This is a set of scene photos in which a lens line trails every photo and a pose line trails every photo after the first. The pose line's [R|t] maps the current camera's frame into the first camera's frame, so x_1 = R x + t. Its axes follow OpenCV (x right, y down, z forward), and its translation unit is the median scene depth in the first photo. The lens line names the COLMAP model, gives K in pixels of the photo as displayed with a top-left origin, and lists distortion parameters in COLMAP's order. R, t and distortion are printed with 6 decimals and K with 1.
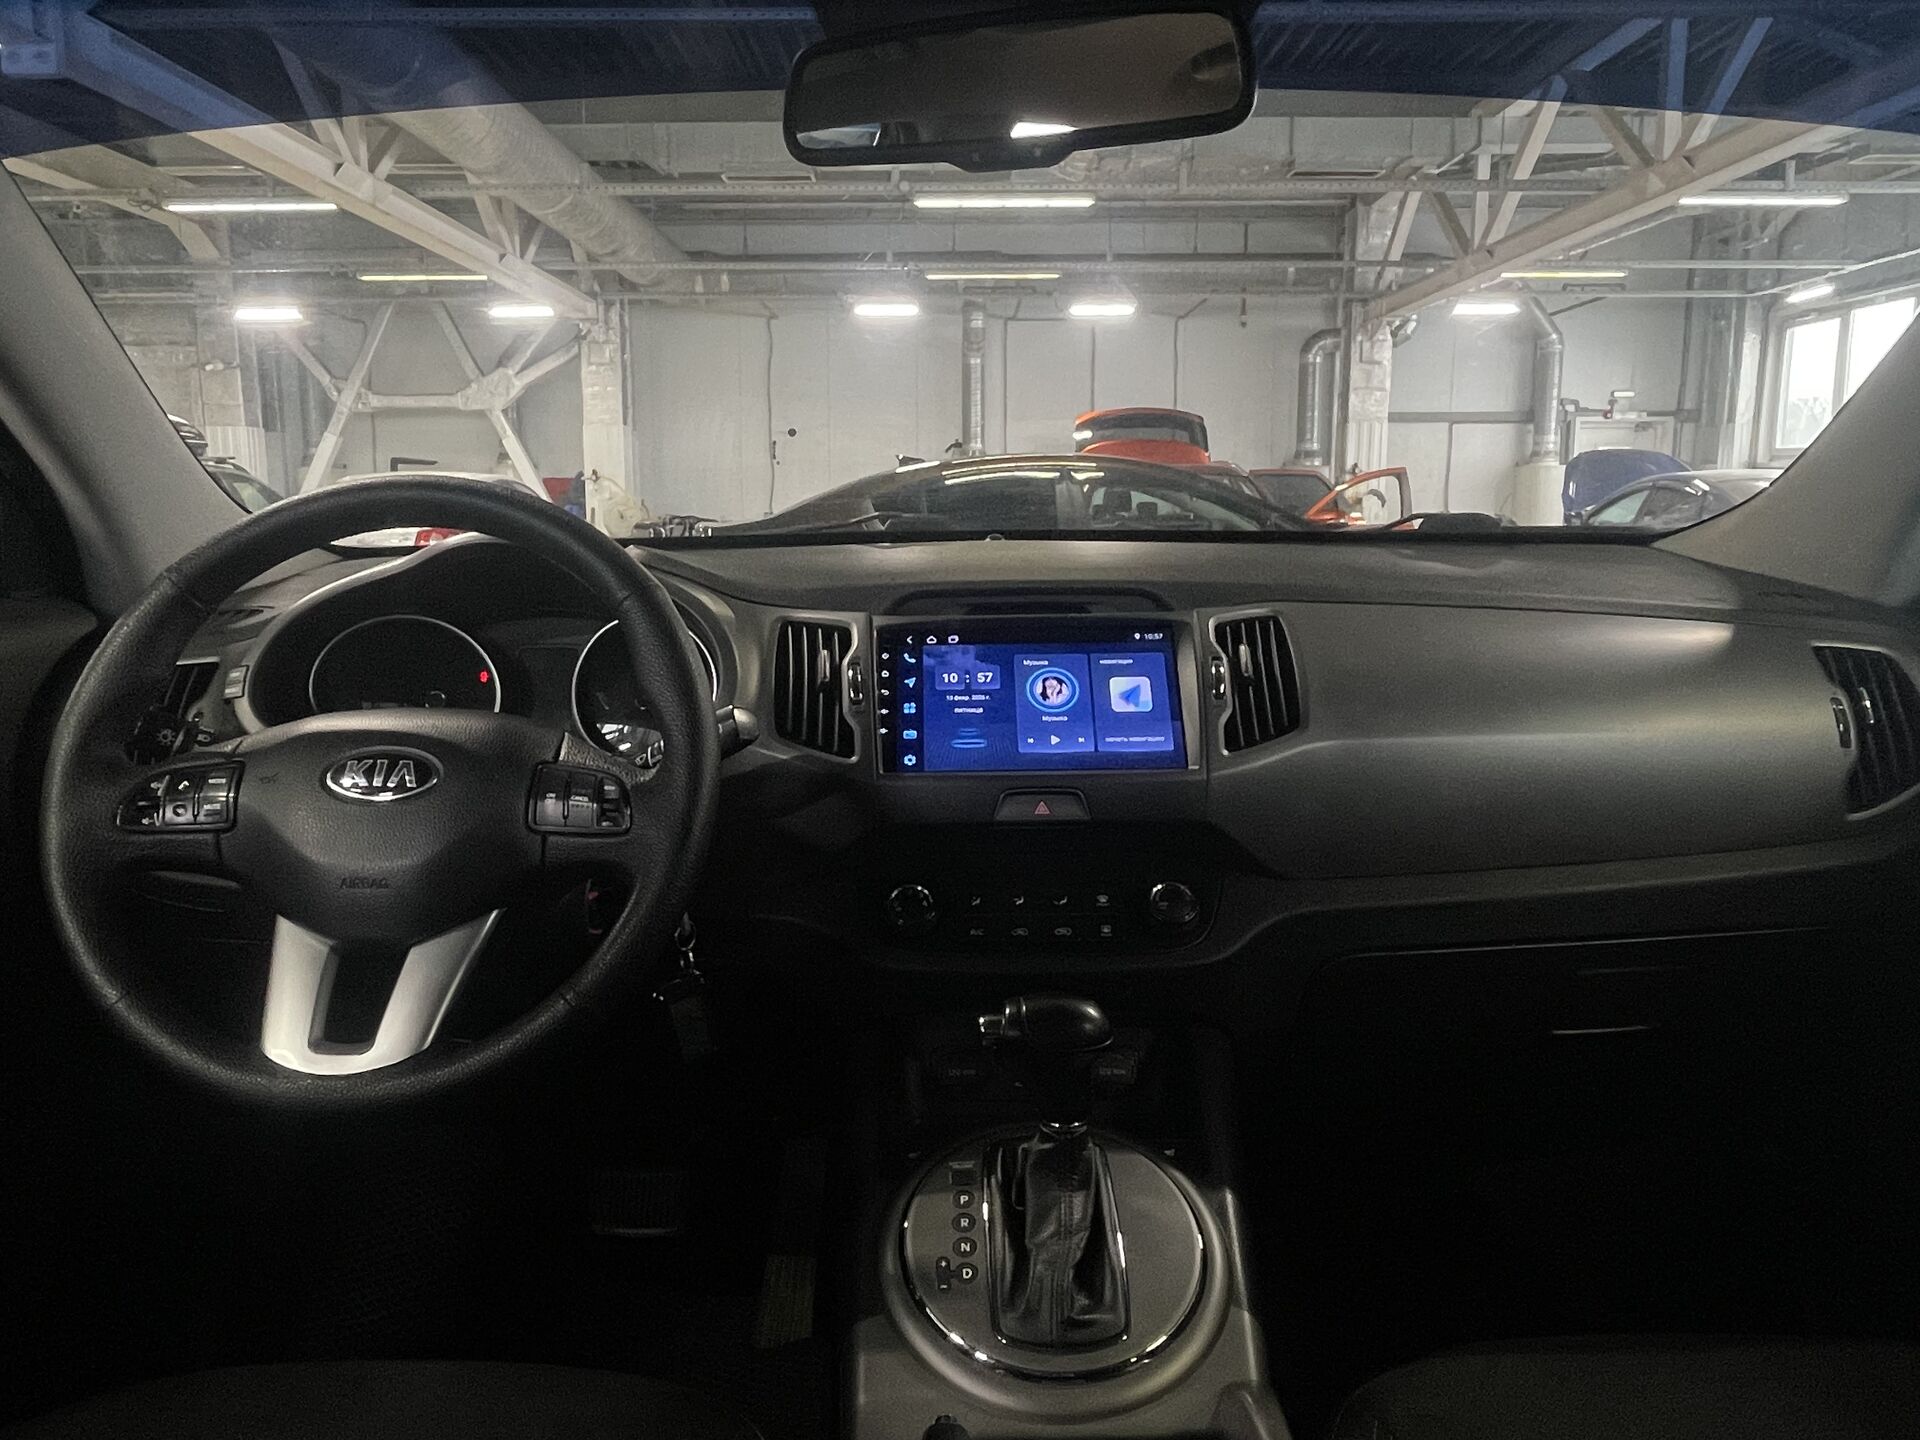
lens RADIAL K [[1316.1, 0, 922.9], [0, 1316.1, 726.0], [0, 0, 1]] dist [0.006278, -0.012923]
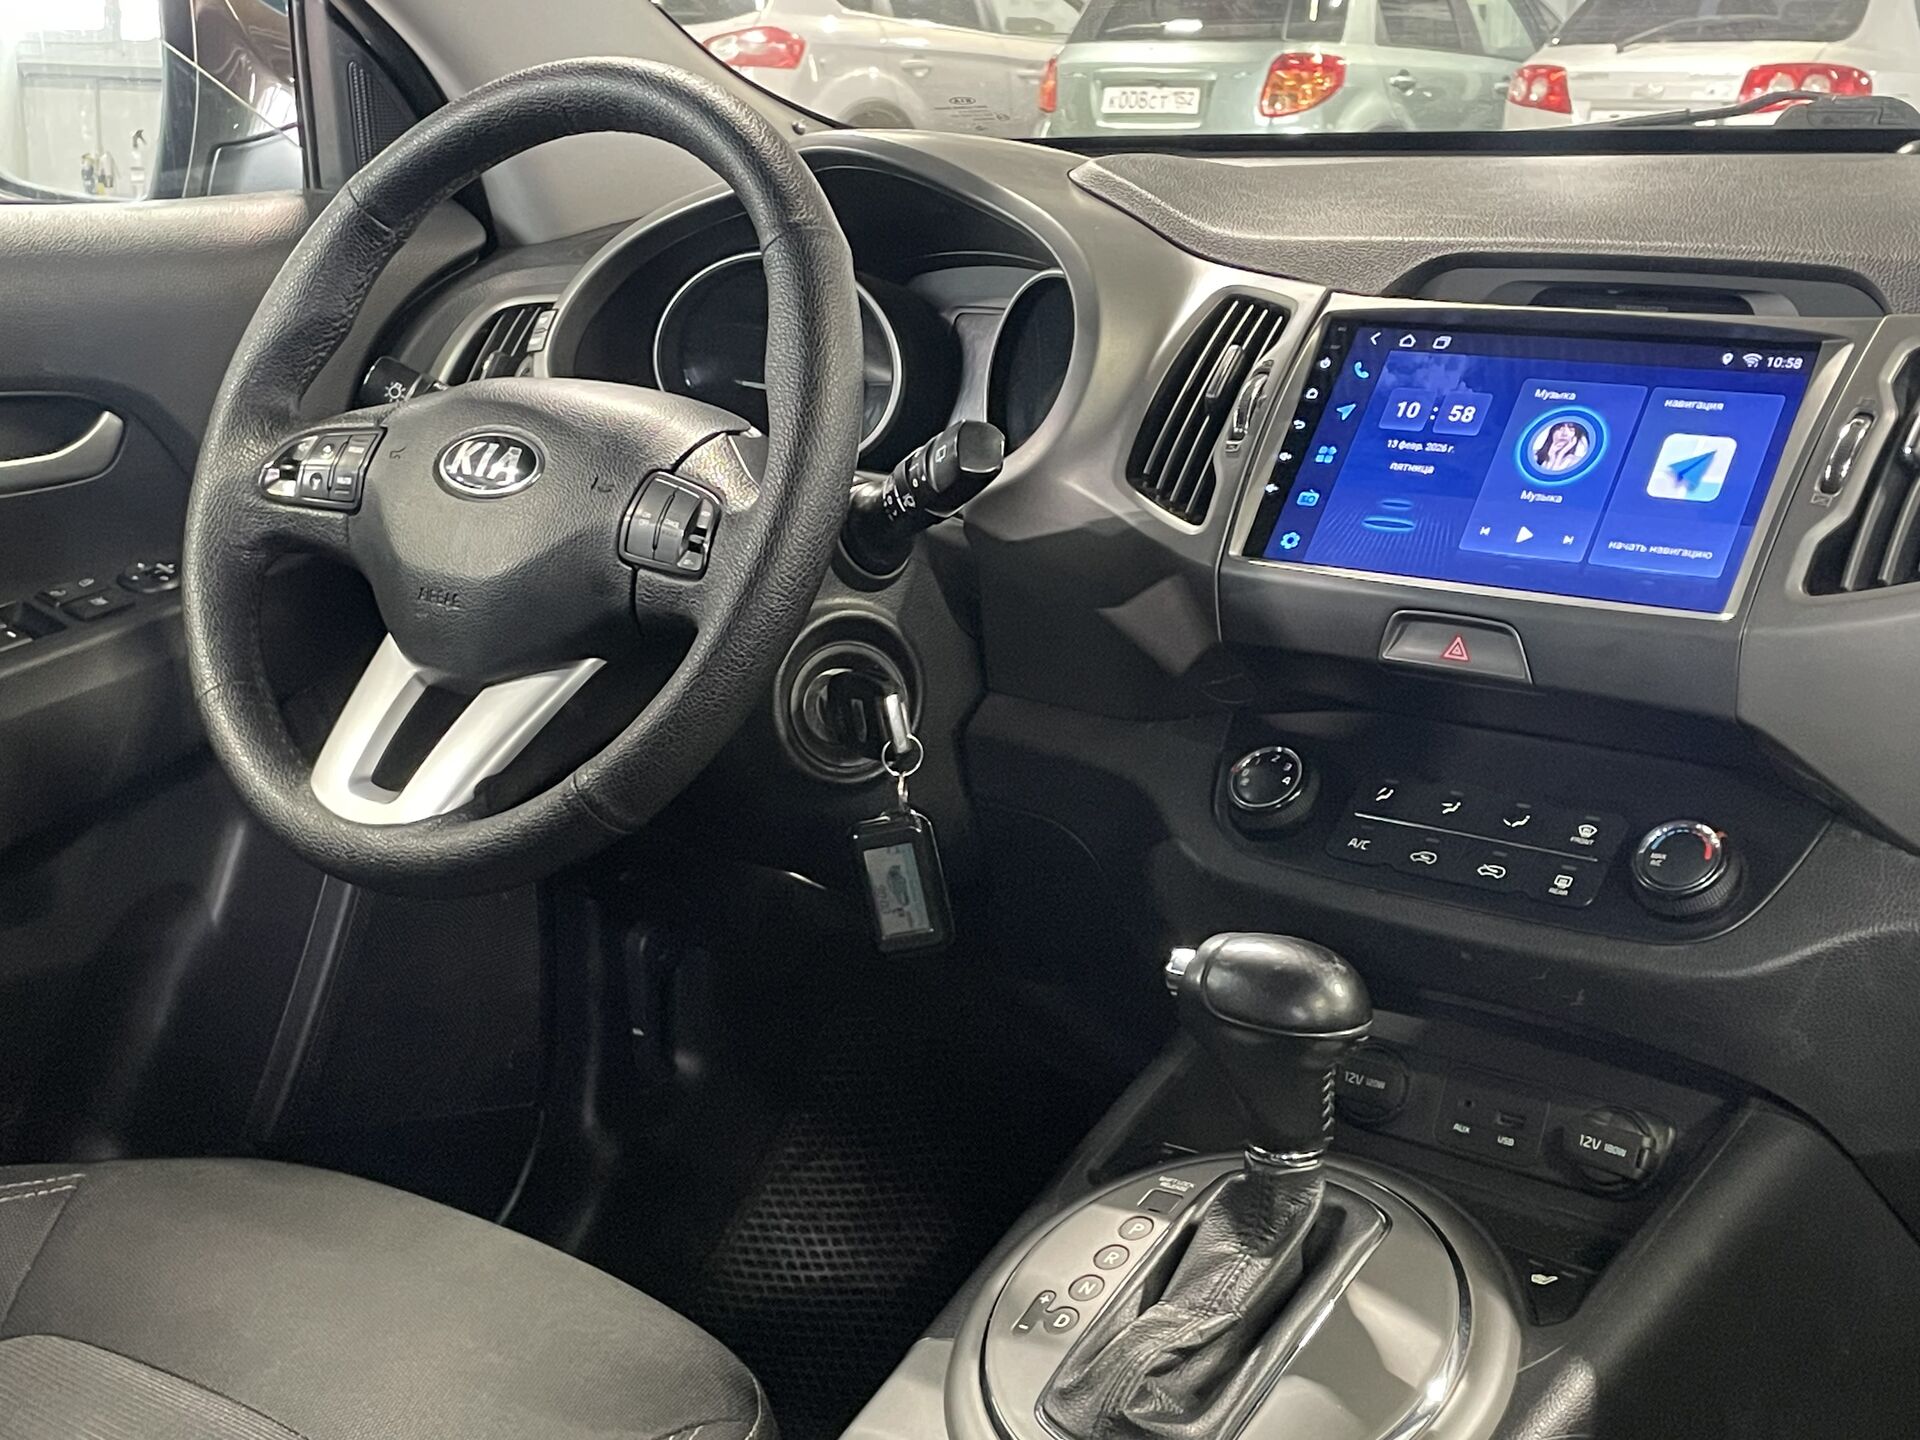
lens RADIAL K [[2602.4, 0, 945.7], [0, 2602.4, 708.5], [0, 0, 1]] dist [0.075050, 0.000000]
pose [[0.782263, 0.156949, -0.602853, 0.578745], [-0.100318, 0.986849, 0.126747, -0.032138], [0.614818, -0.038673, 0.787721, -0.032710]]
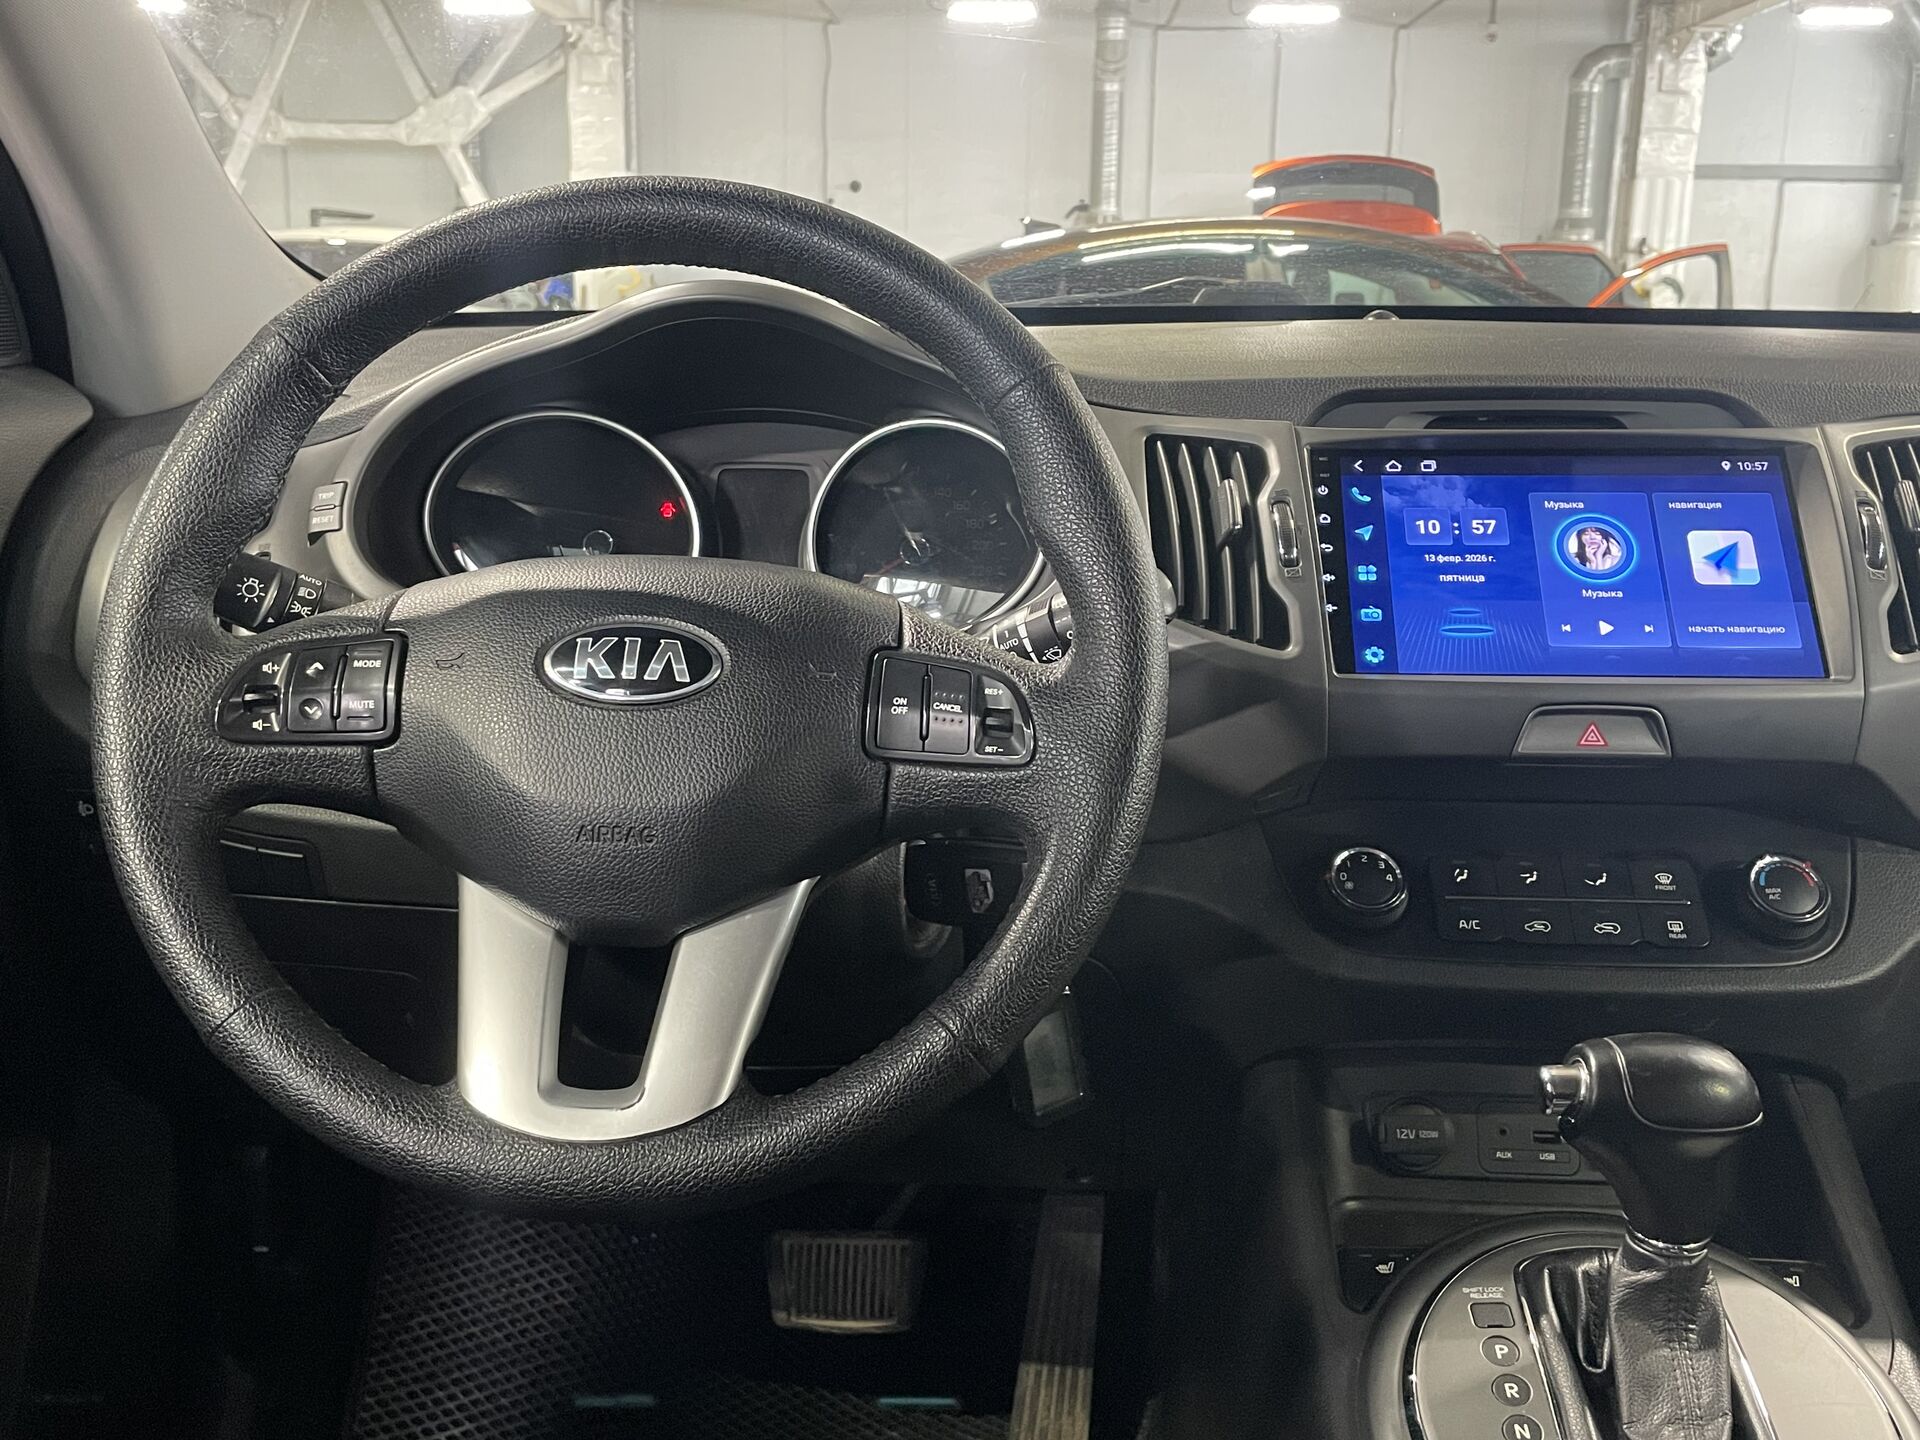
lens RADIAL K [[1773.2, 0, 950.2], [0, 1773.2, 703.7], [0, 0, 1]] dist [0.044115, 0.000000]
pose [[0.998997, 0.026106, -0.036381, -0.178741], [-0.023784, 0.997739, 0.062851, 0.000533], [0.037940, -0.061923, 0.997360, 0.126662]]
